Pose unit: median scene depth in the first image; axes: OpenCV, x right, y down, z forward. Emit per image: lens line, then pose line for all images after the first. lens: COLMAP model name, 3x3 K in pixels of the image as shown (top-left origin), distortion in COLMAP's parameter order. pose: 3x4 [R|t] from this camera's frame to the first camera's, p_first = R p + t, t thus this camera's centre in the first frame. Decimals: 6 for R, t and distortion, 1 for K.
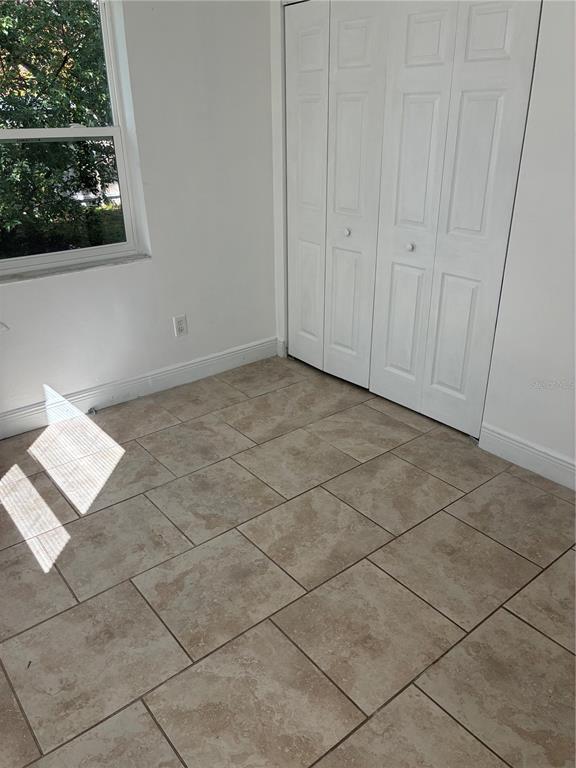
lens RADIAL K [[586.3, 0, 289.0], [0, 586.3, 384.3], [0, 0, 1]] dist [0.037884, -0.047687]
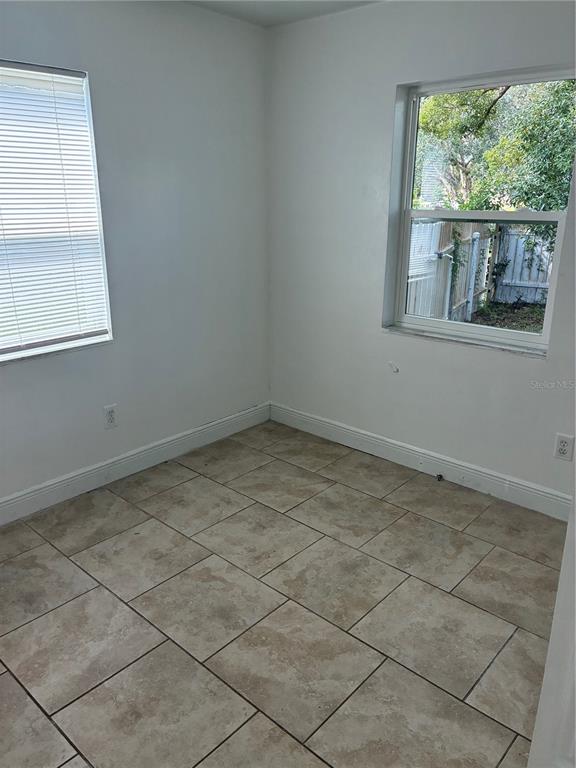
lens RADIAL K [[586.3, 0, 288.6], [0, 586.3, 382.4], [0, 0, 1]] dist [0.037884, -0.047687]
pose [[0.149838, 0.307666, -0.939622, 0.760355], [-0.415389, 0.881998, 0.222557, -0.311185], [0.897218, 0.356961, 0.259958, 0.639482]]
